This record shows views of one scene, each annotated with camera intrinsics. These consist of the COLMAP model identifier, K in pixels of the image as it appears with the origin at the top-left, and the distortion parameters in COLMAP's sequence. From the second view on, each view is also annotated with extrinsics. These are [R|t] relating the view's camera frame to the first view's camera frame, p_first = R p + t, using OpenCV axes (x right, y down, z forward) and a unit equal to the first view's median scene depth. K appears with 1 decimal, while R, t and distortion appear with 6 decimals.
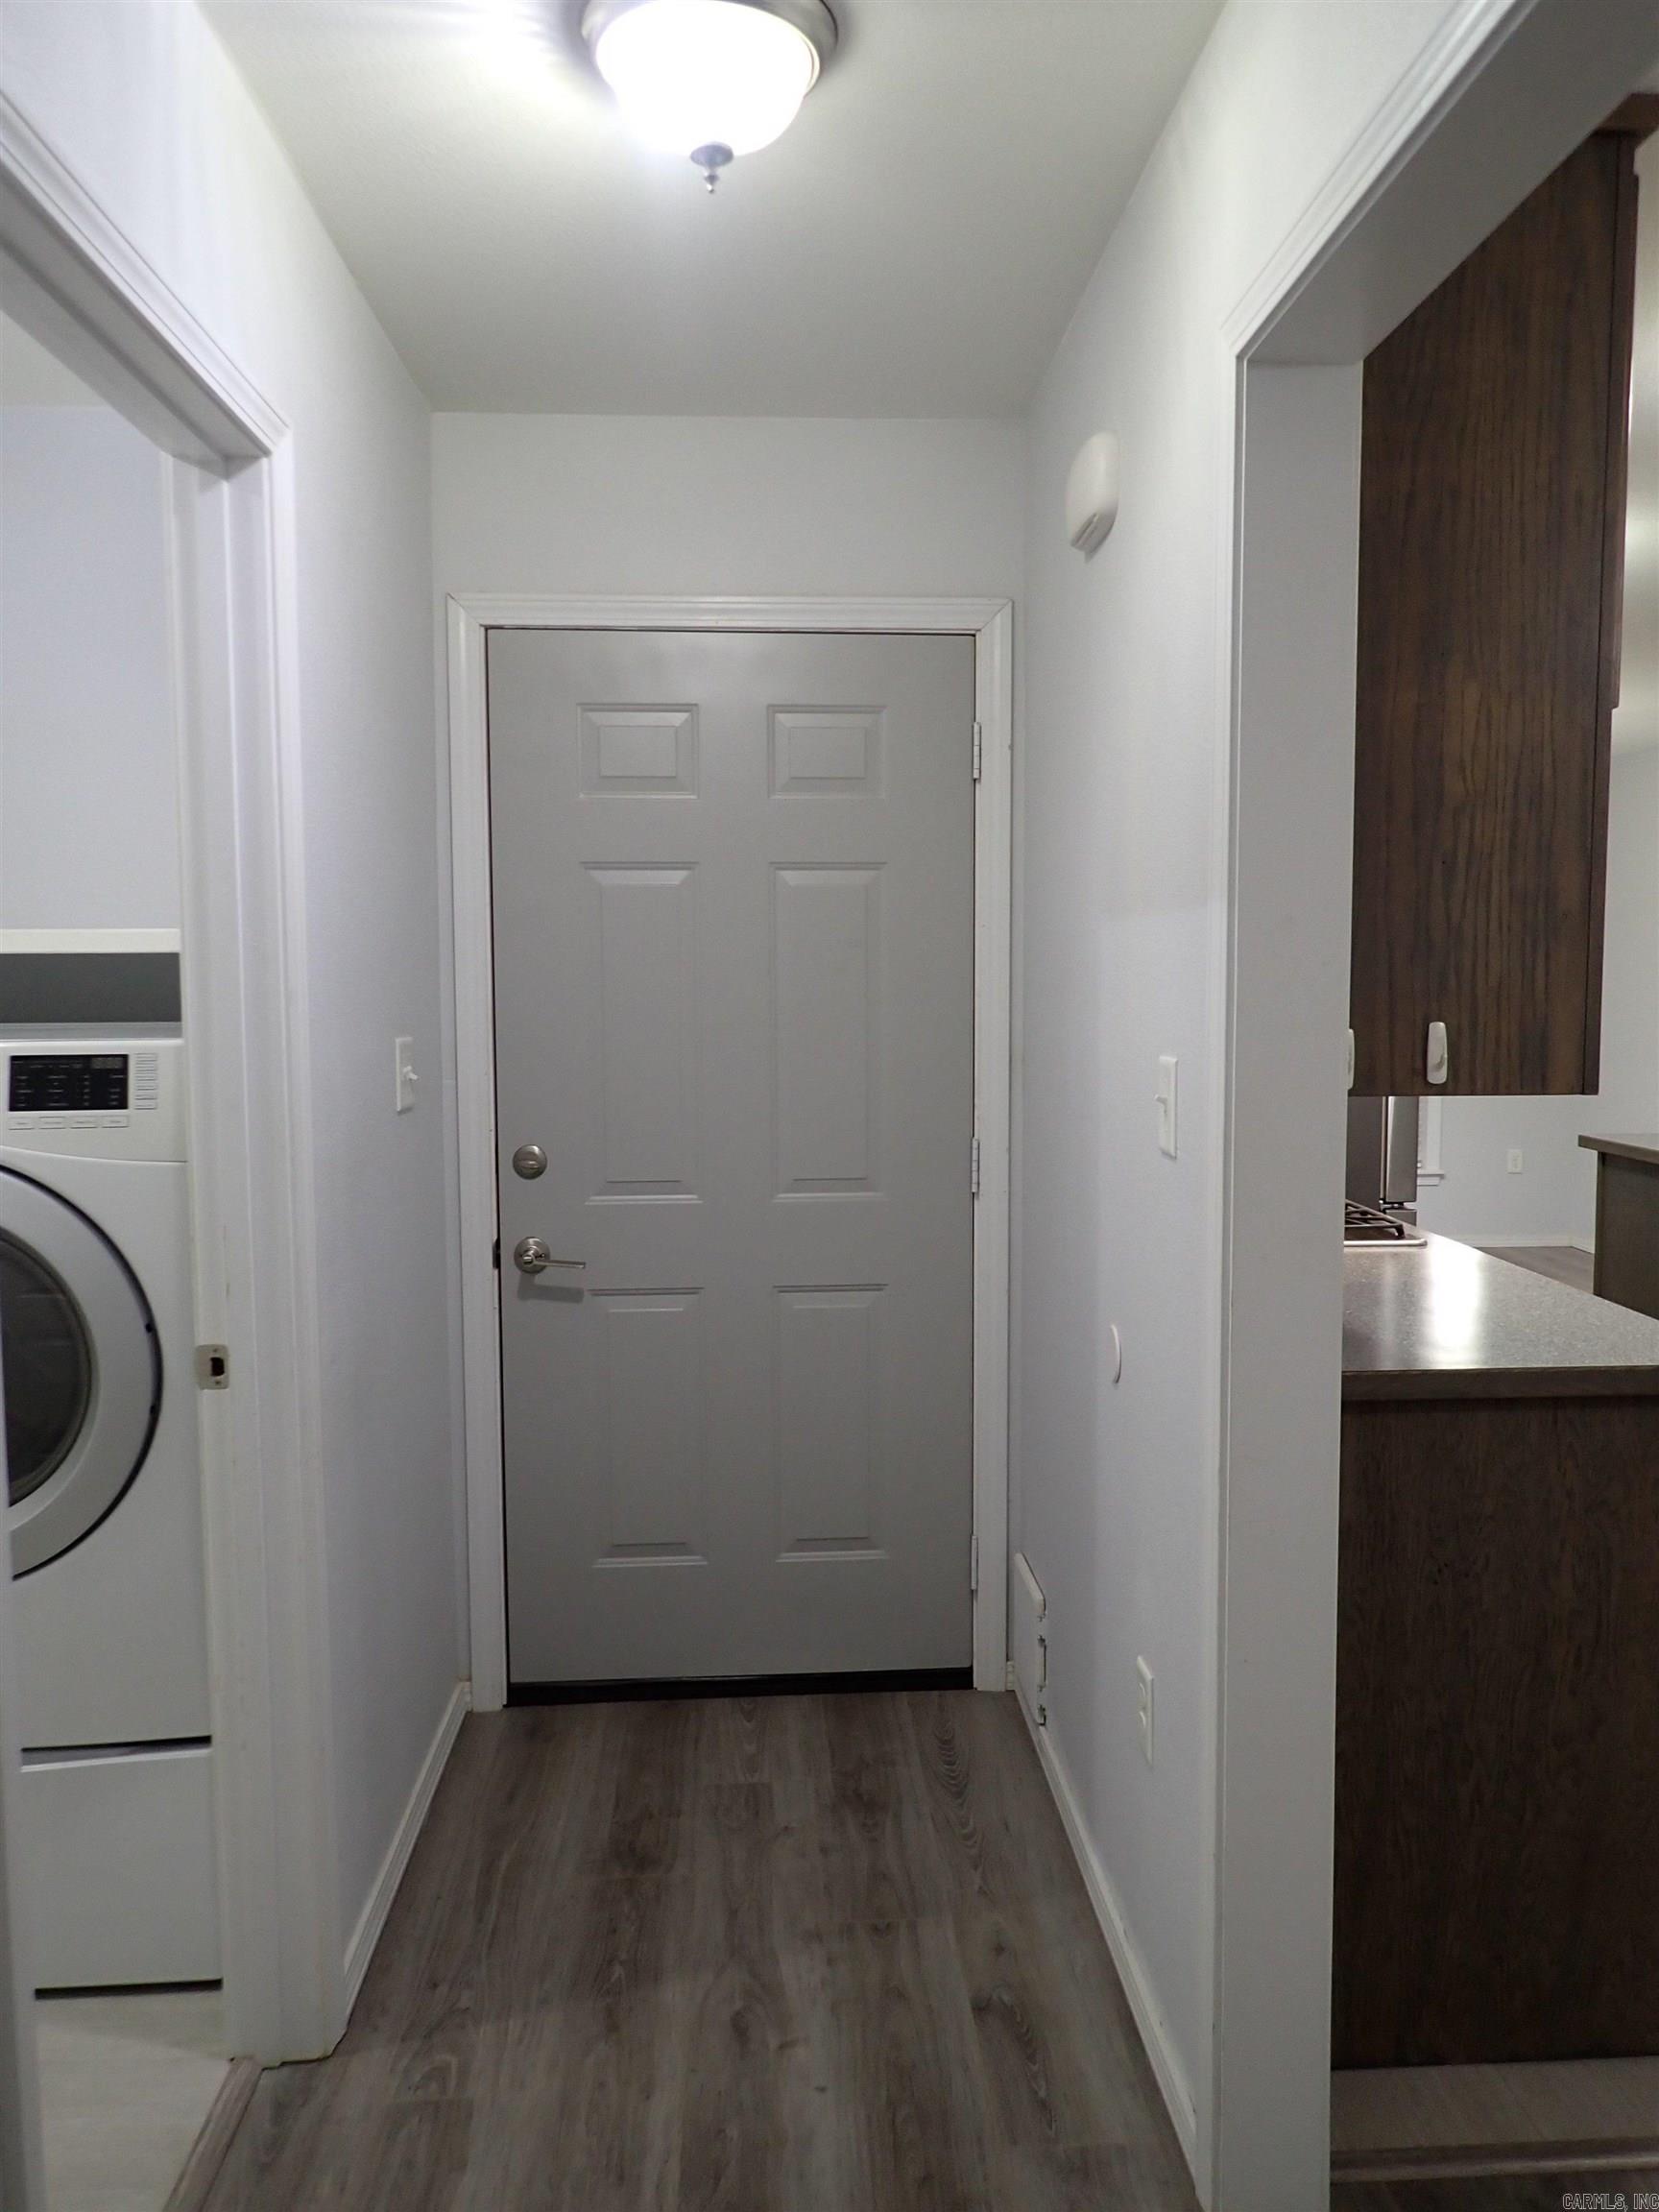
lens RADIAL K [[1678.9, 0, 853.6], [0, 1678.9, 1095.3], [0, 0, 1]] dist [0.010537, -0.002684]
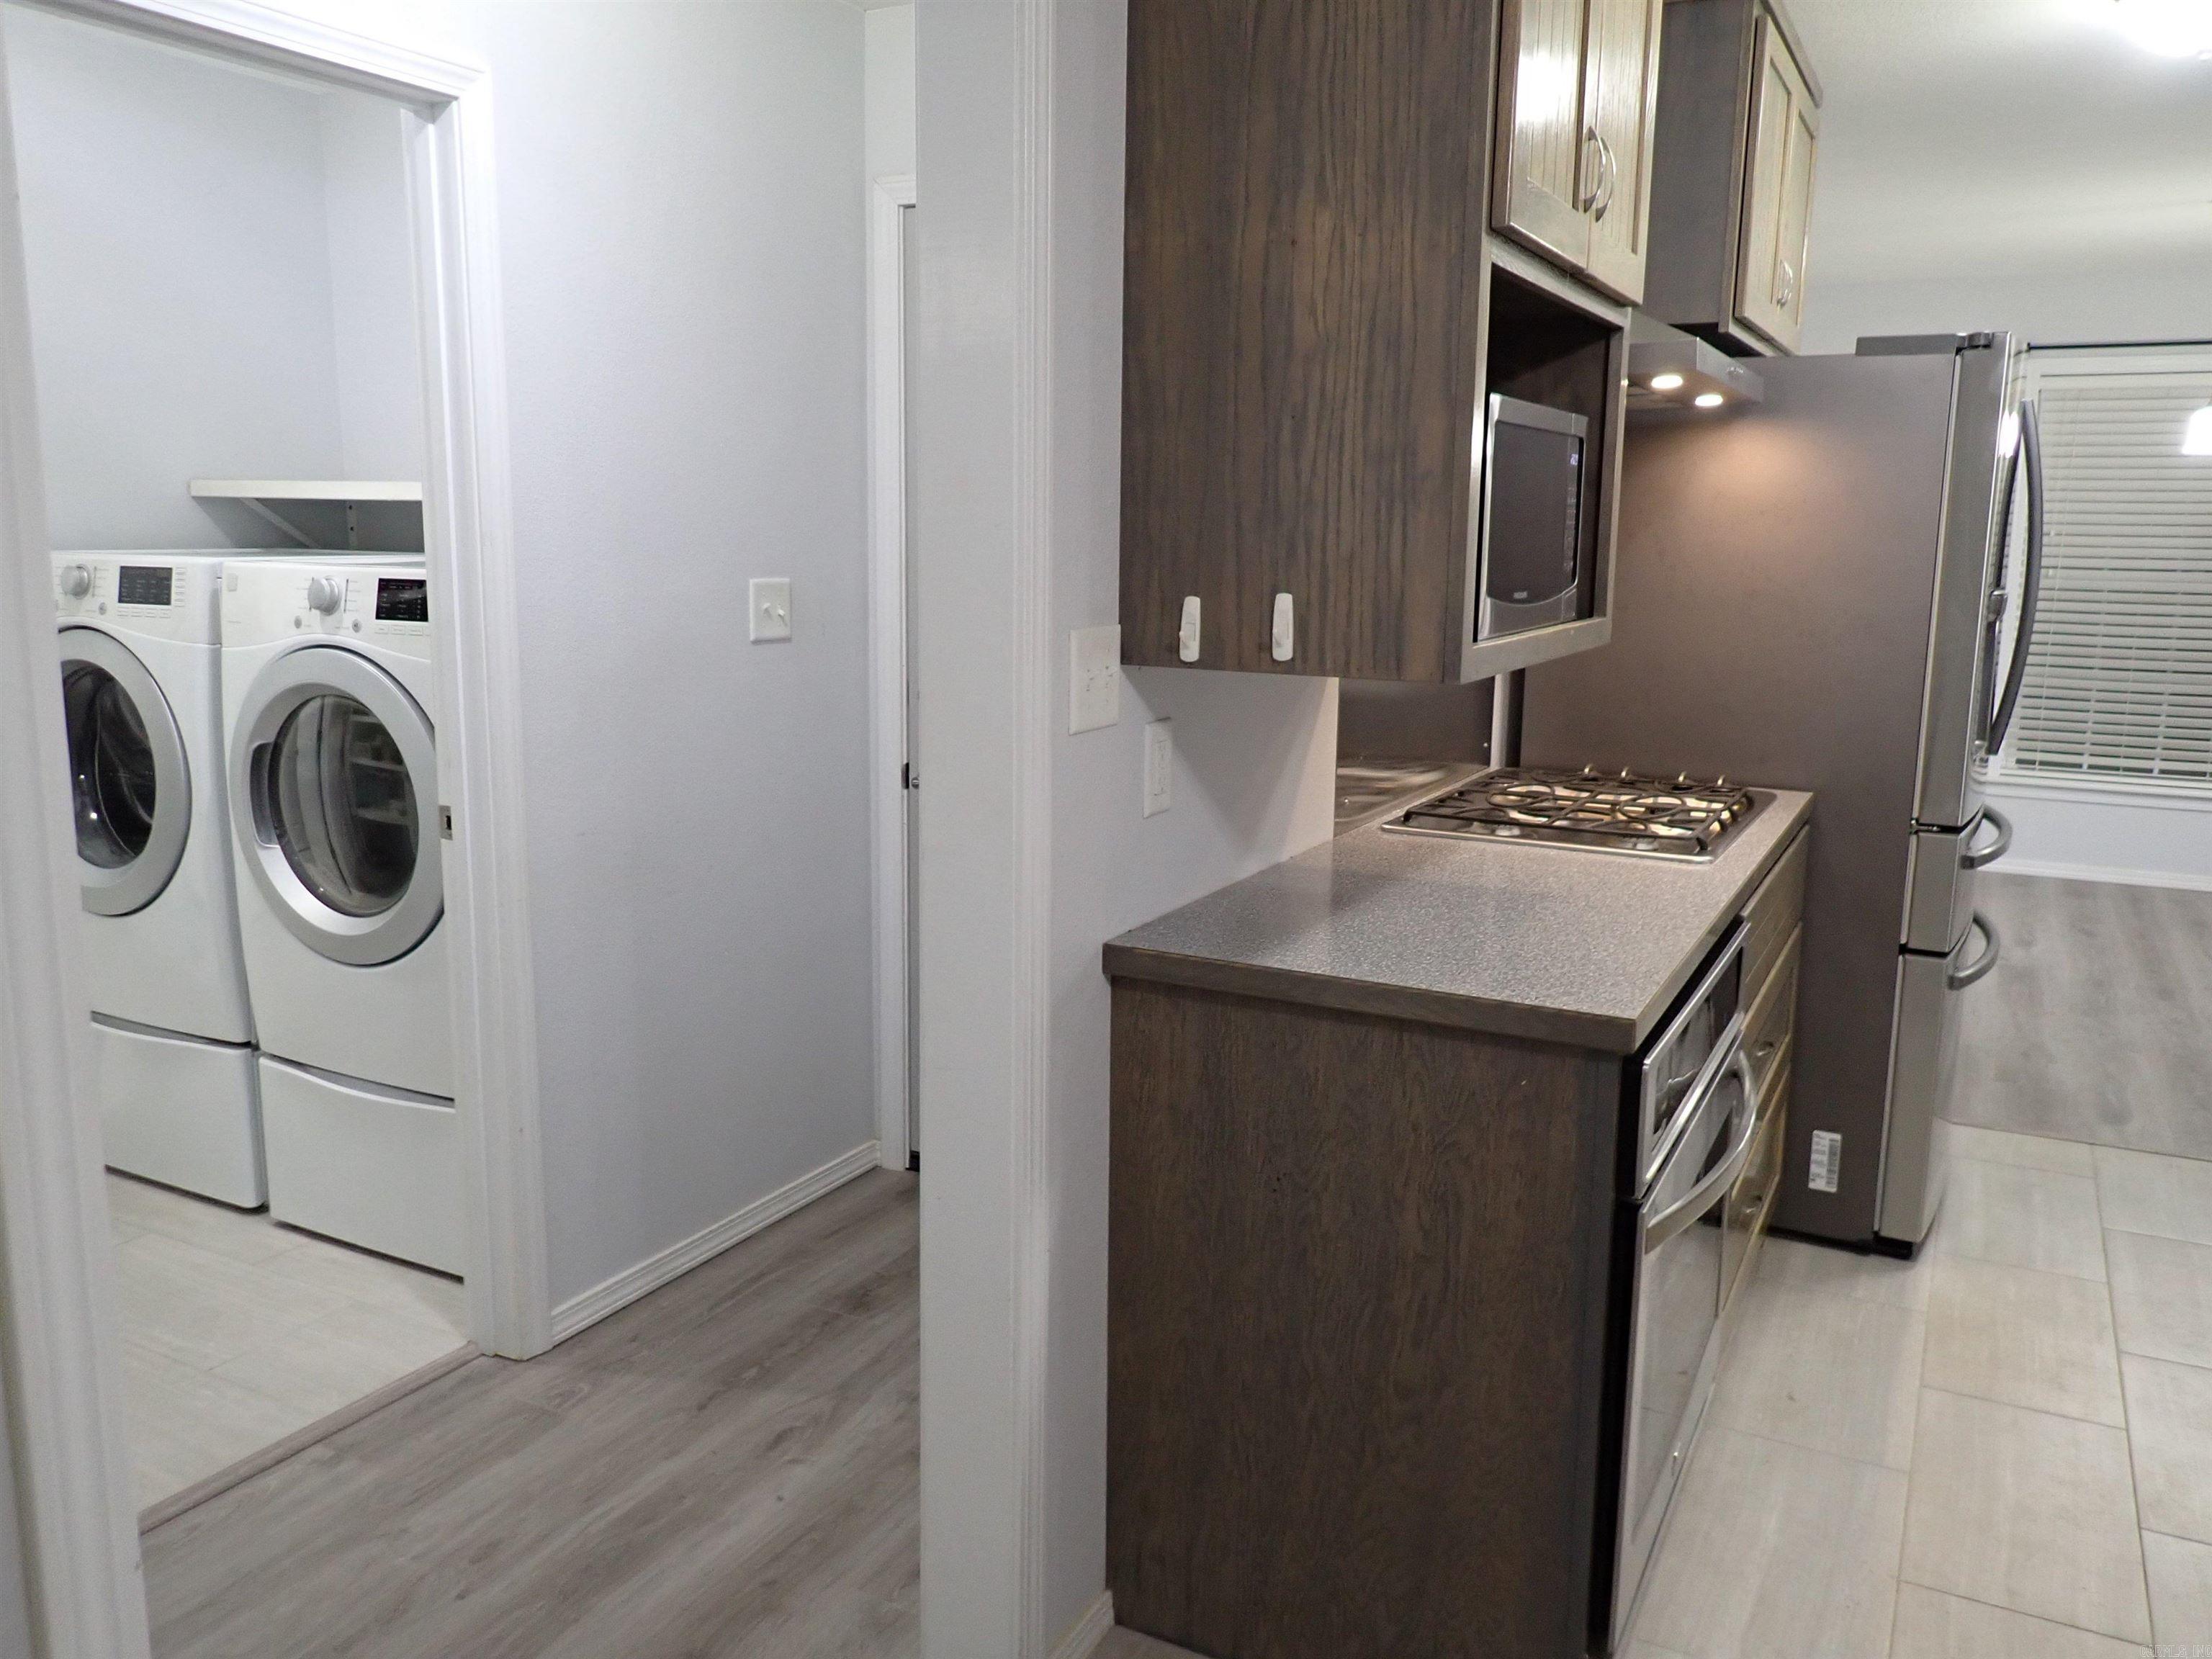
lens RADIAL K [[1678.9, 0, 1108.0], [0, 1678.9, 812.0], [0, 0, 1]] dist [0.010537, -0.002684]
pose [[0.848939, 0.106675, -0.517613, 0.750817], [-0.065318, 0.993086, 0.097537, -0.007873], [0.524439, -0.048994, 0.850037, 0.162069]]
